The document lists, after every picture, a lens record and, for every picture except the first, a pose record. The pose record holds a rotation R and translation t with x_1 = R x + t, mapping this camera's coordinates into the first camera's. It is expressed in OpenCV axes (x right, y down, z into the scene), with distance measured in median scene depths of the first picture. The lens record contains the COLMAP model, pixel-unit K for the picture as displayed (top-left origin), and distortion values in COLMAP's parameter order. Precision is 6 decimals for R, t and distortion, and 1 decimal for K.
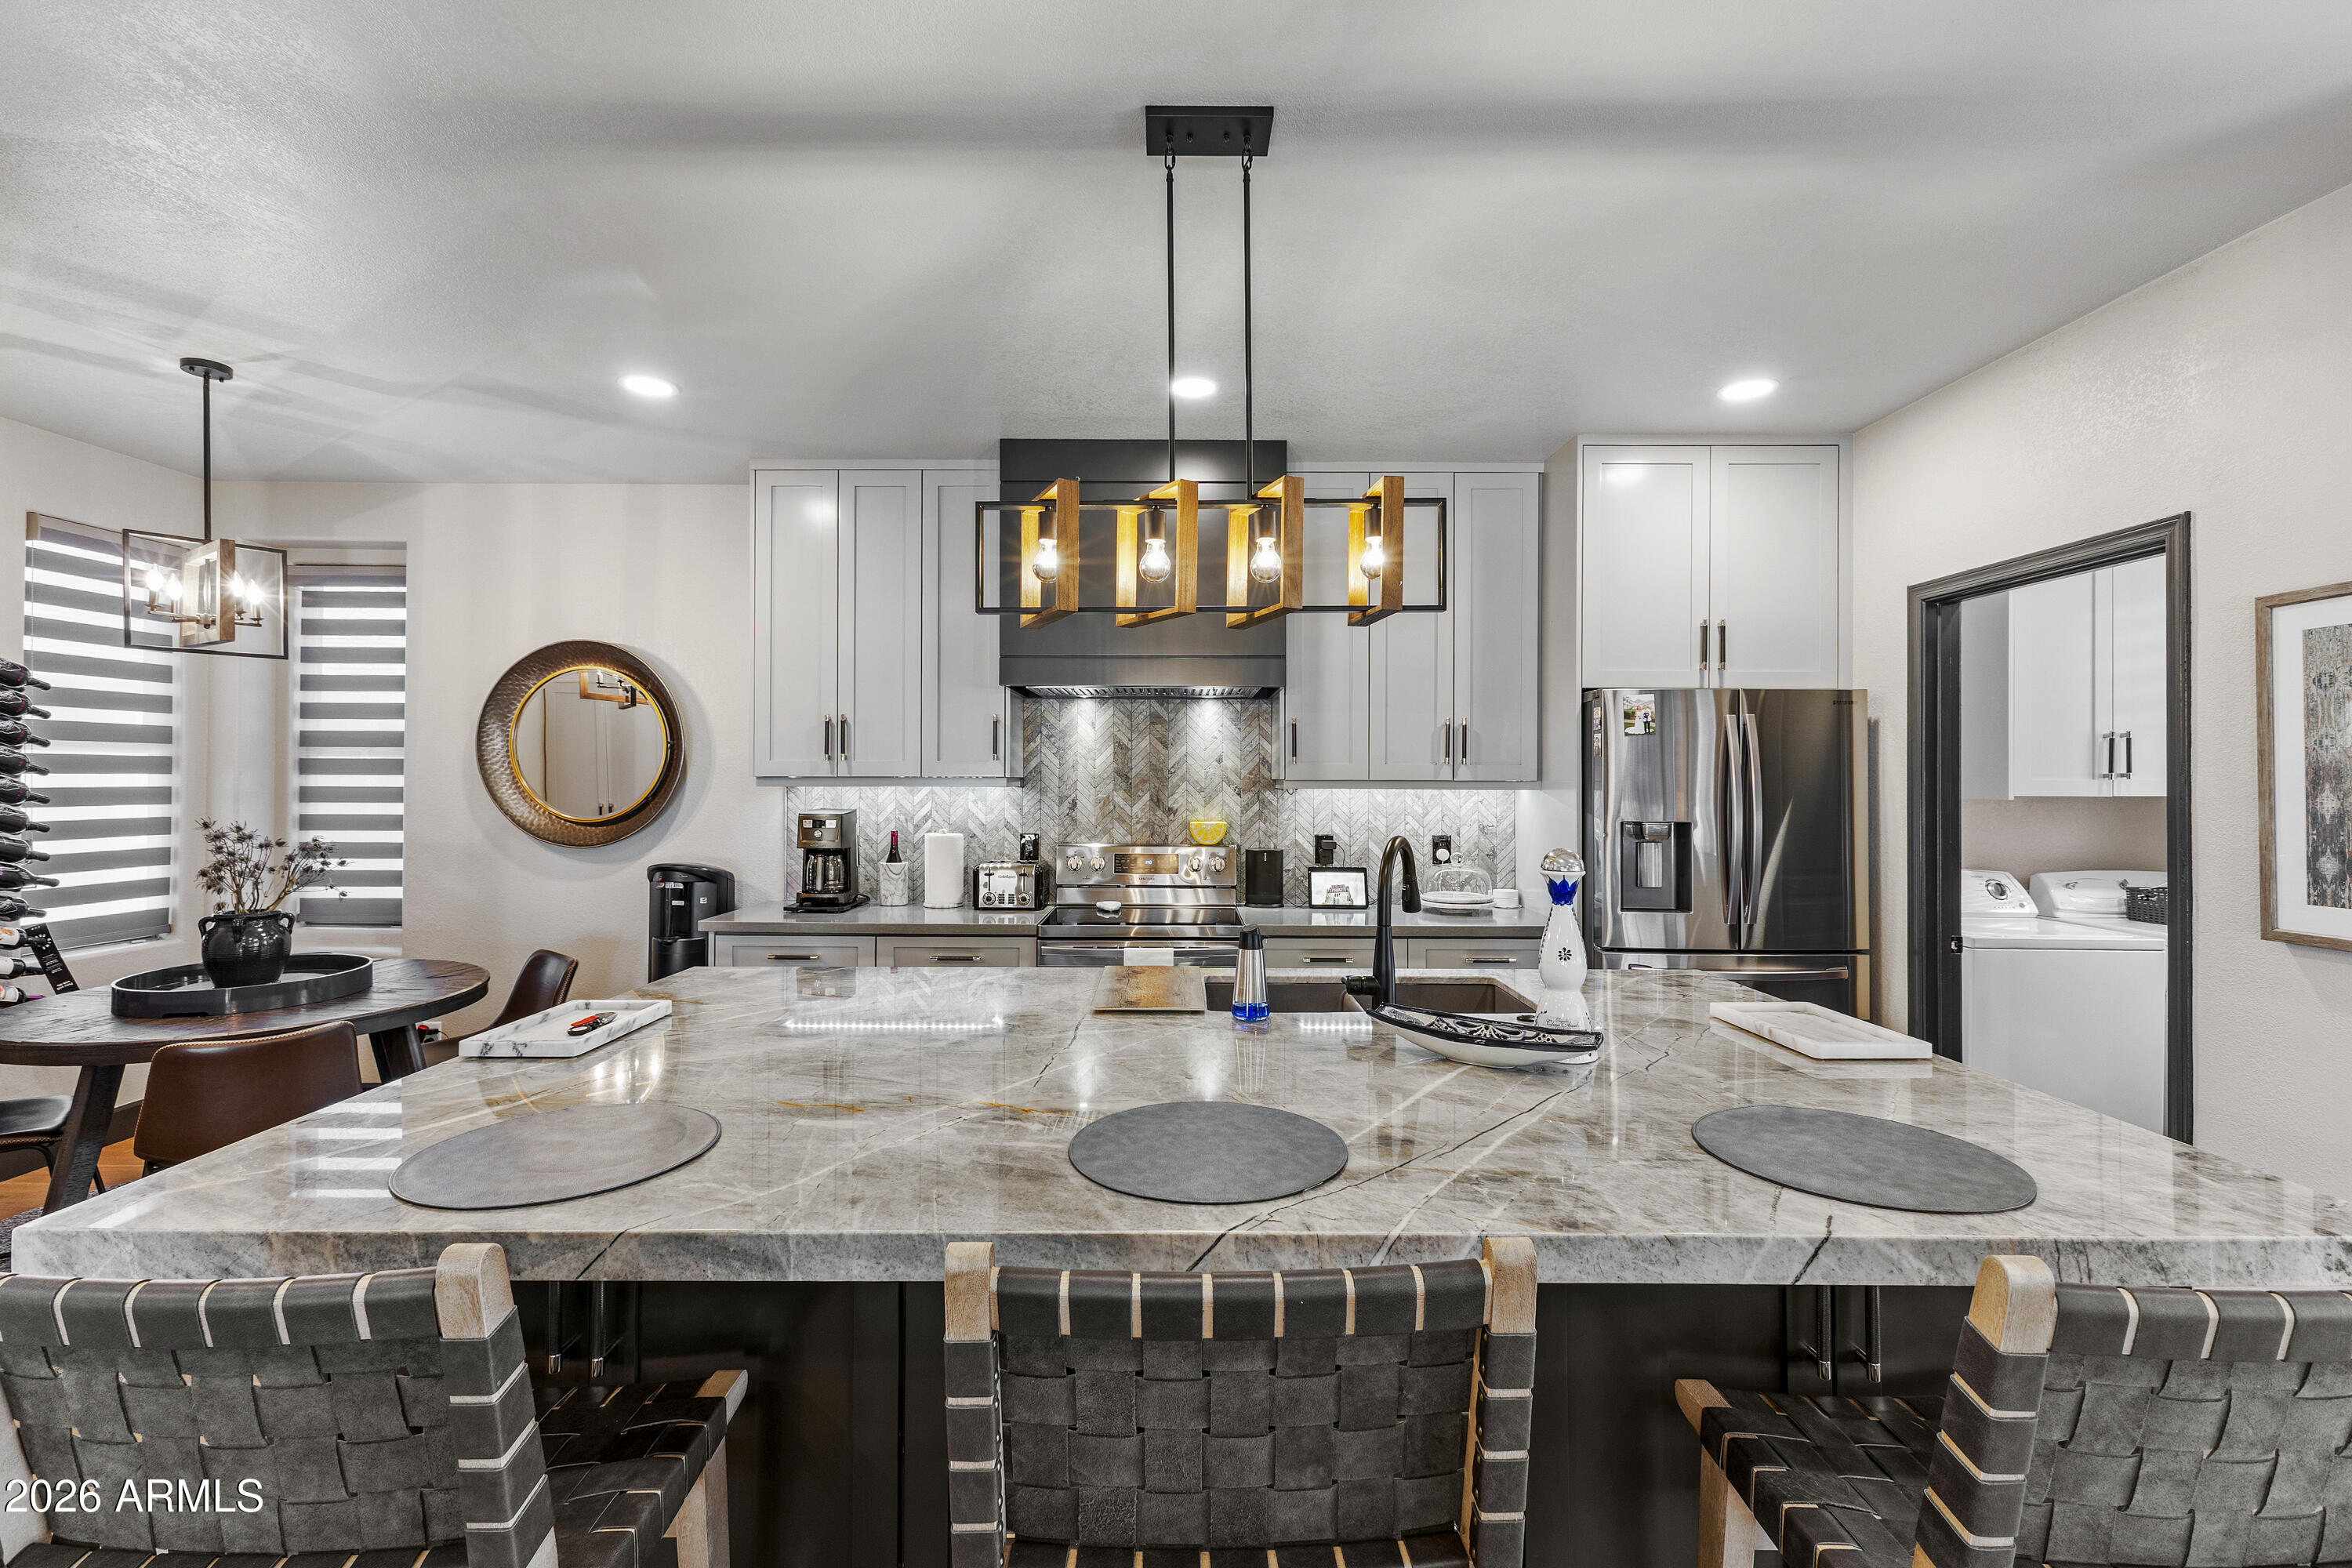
lens RADIAL K [[1019.5, 0, 1176.2], [0, 1019.5, 772.4], [0, 0, 1]] dist [0.001201, -0.000227]
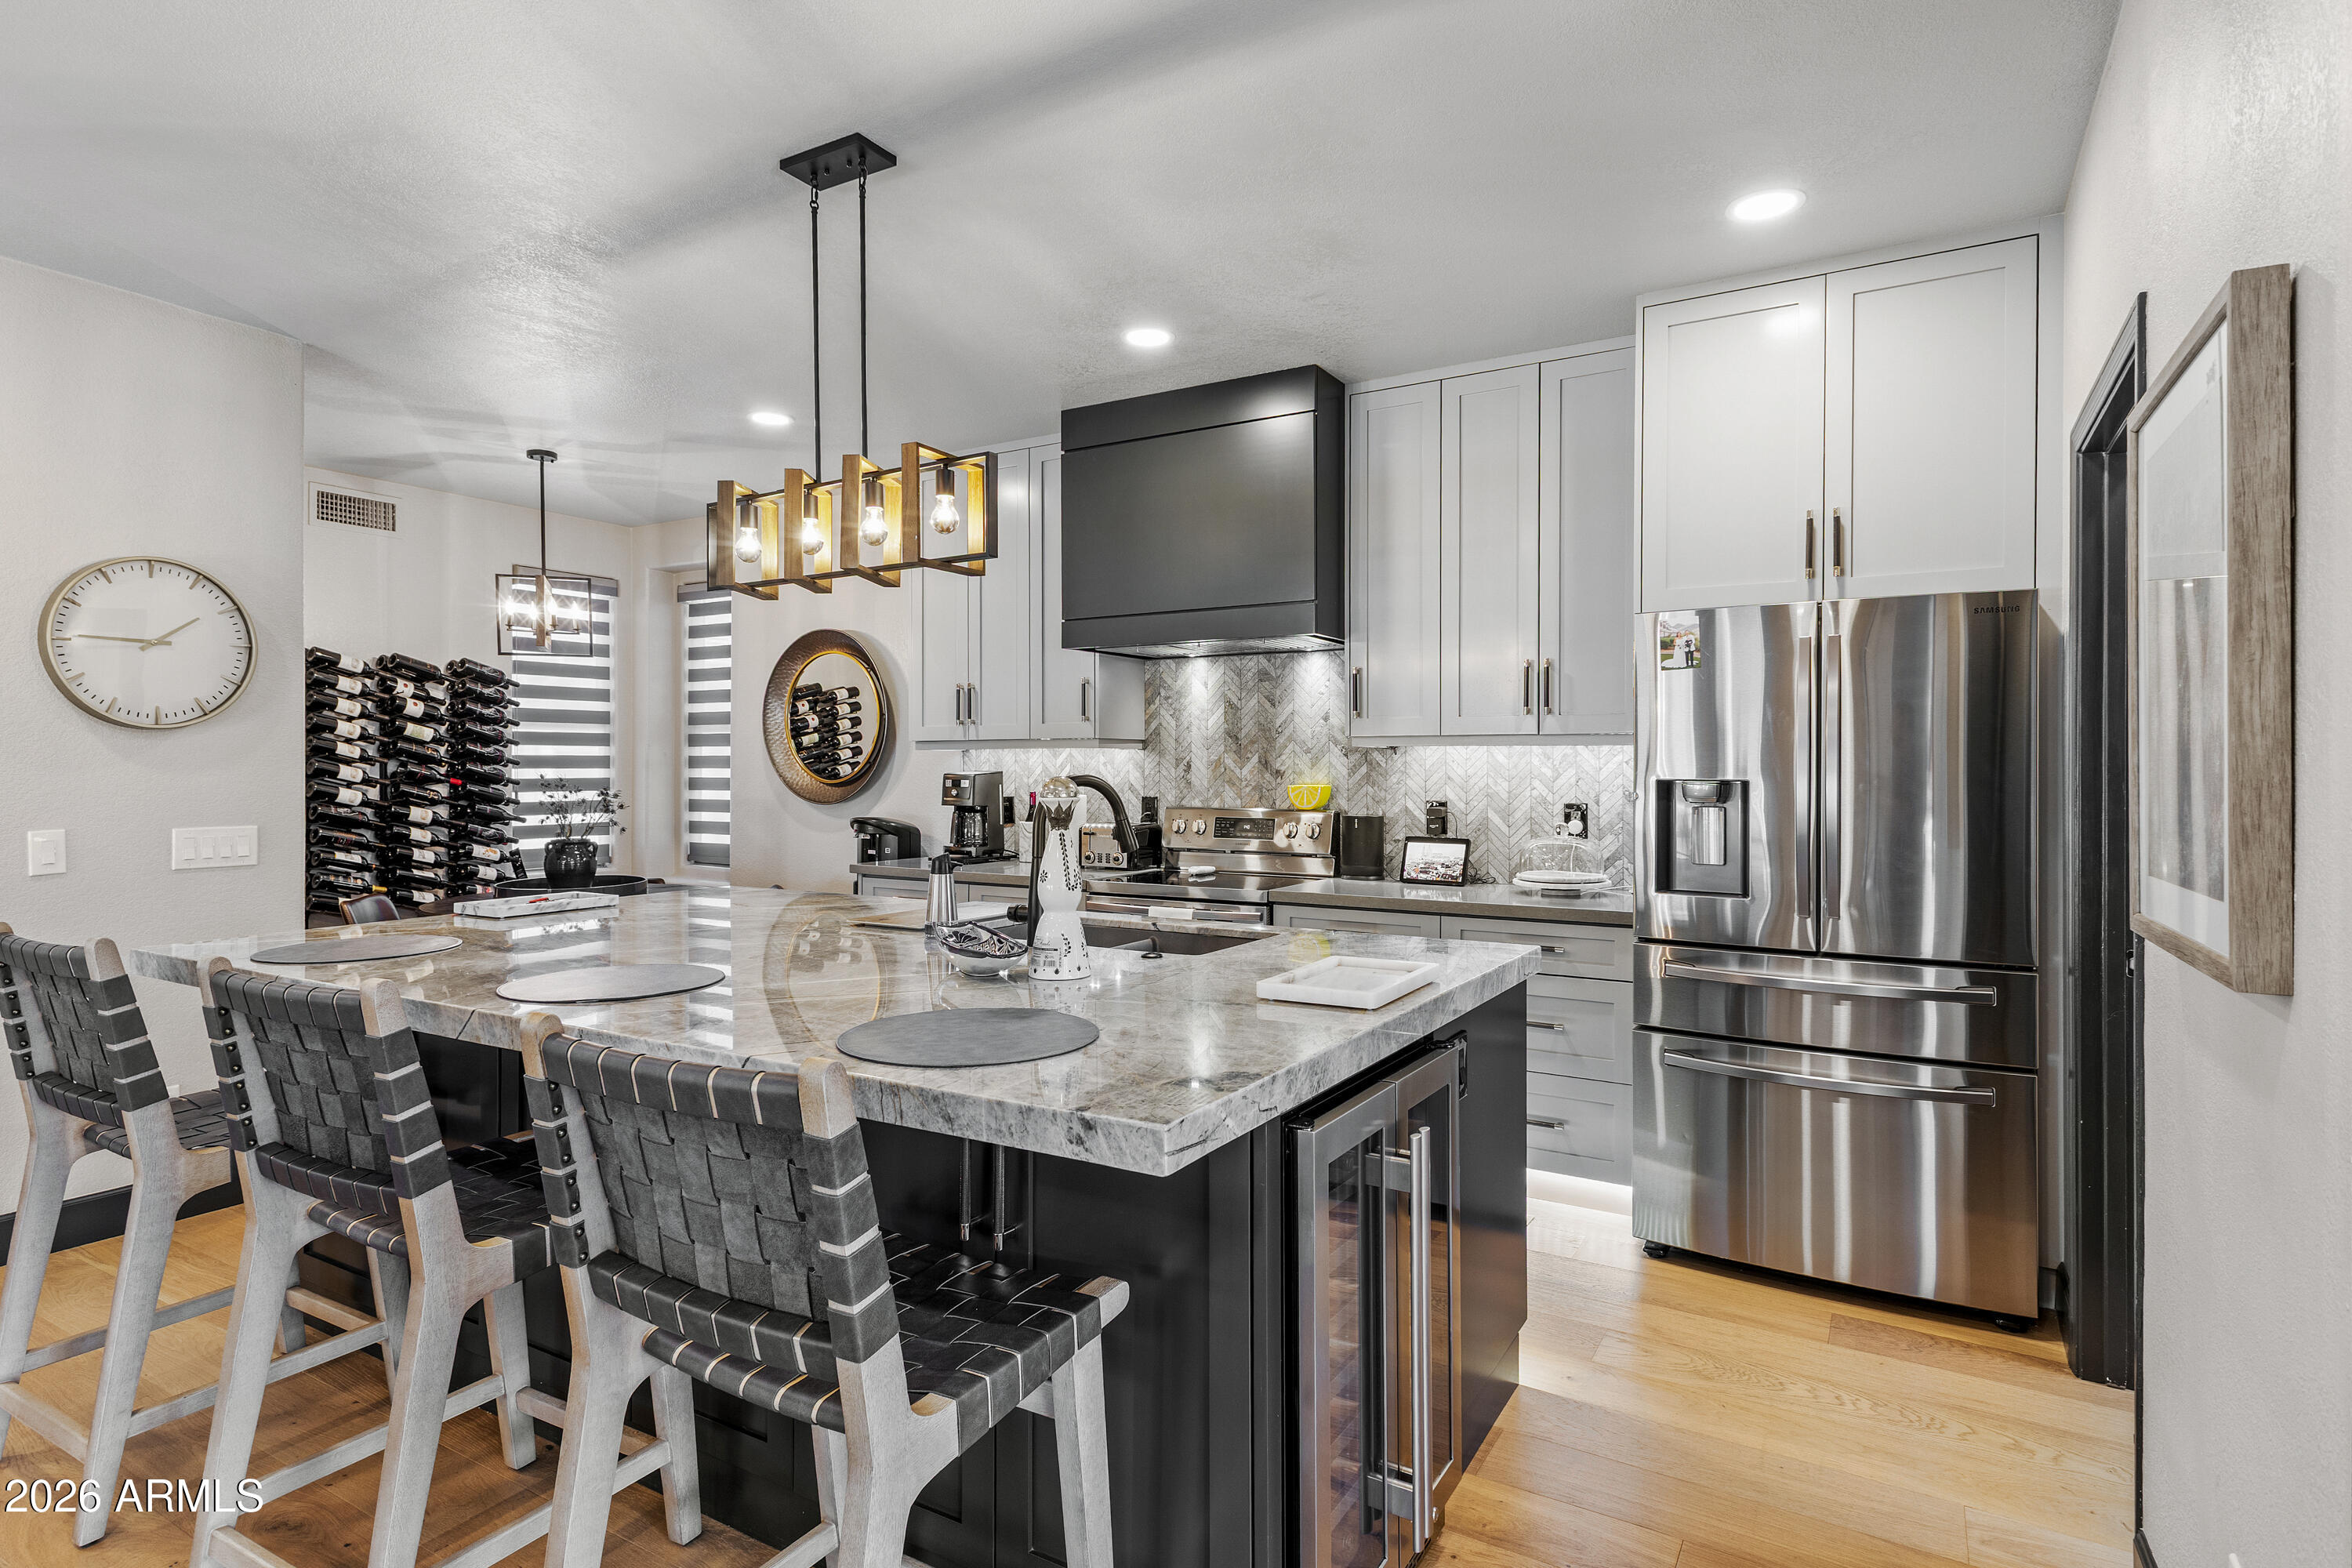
lens RADIAL K [[1204.4, 0, 1183.4], [0, 1204.4, 771.6], [0, 0, 1]] dist [0.003773, 0.000684]
pose [[0.863089, -0.001484, -0.505049, 0.500092], [0.006477, 0.999946, 0.008131, 0.027834], [0.505010, -0.010289, 0.863052, 0.002336]]
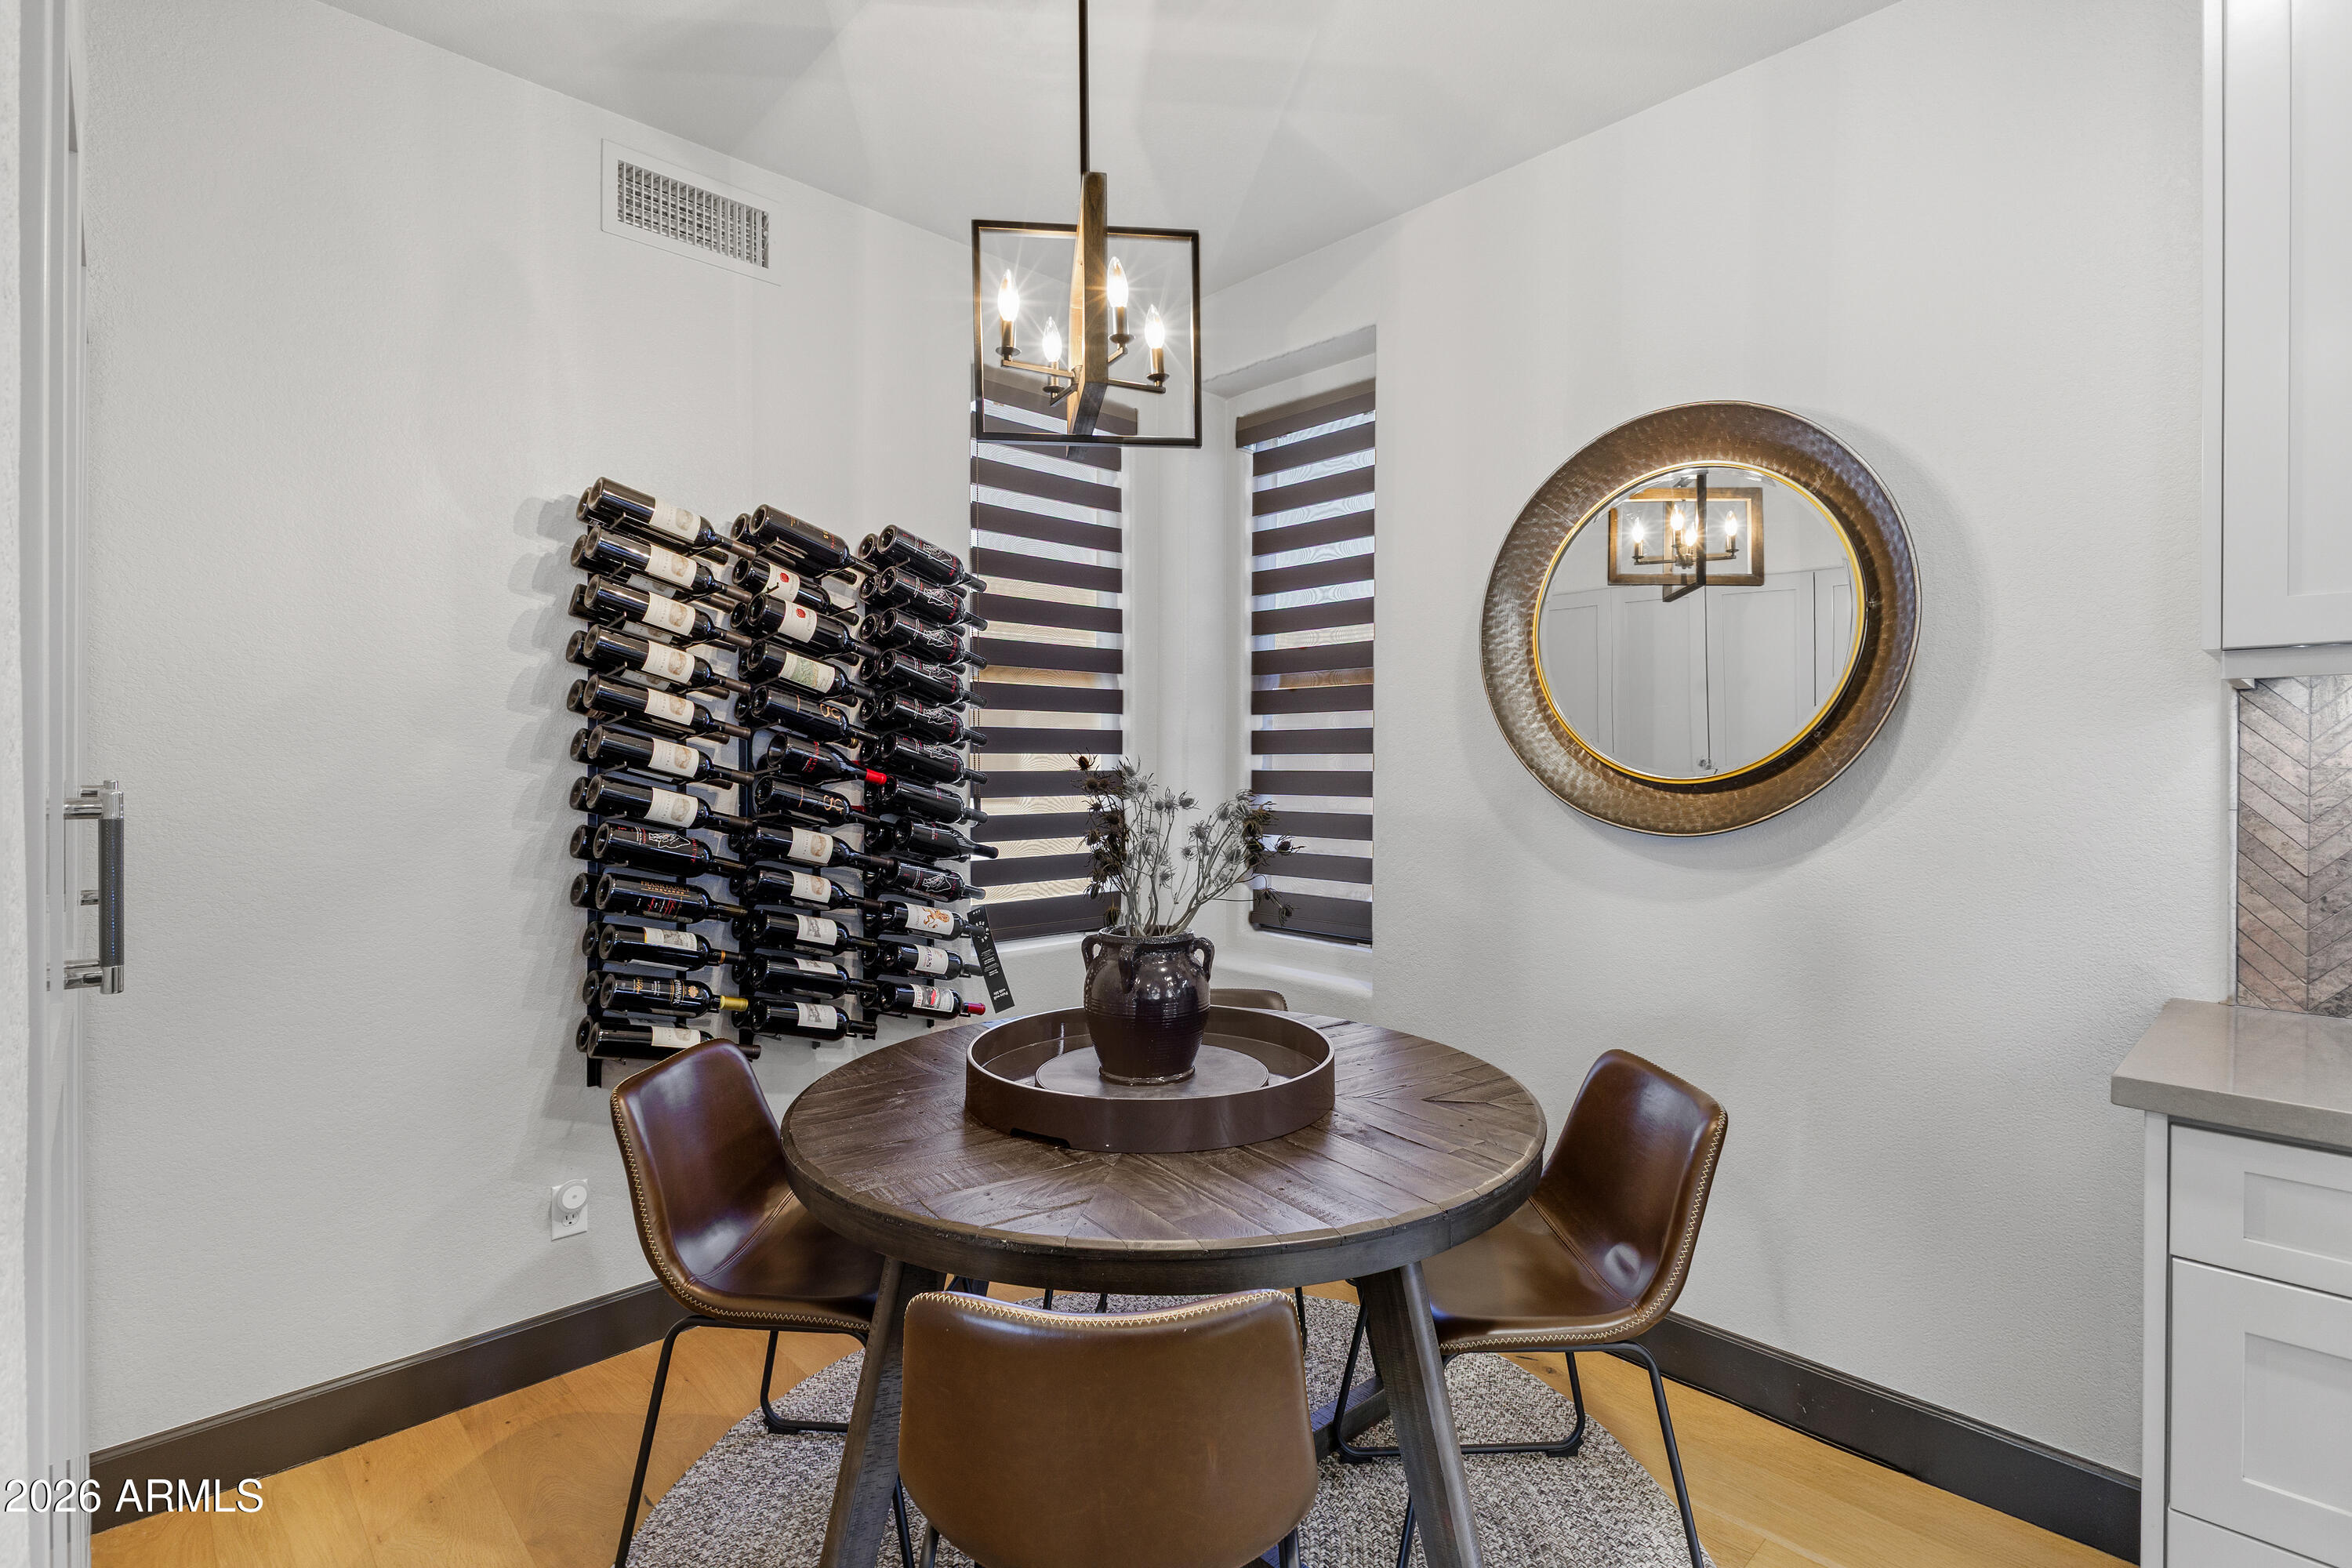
lens RADIAL K [[1127.3, 0, 1178.2], [0, 1127.3, 773.6], [0, 0, 1]] dist [-0.001998, -0.000082]
pose [[0.692649, 0.003670, -0.721265, -0.371350], [0.007309, 0.999900, 0.012107, 0.037462], [0.721237, -0.013658, 0.692553, 0.473336]]
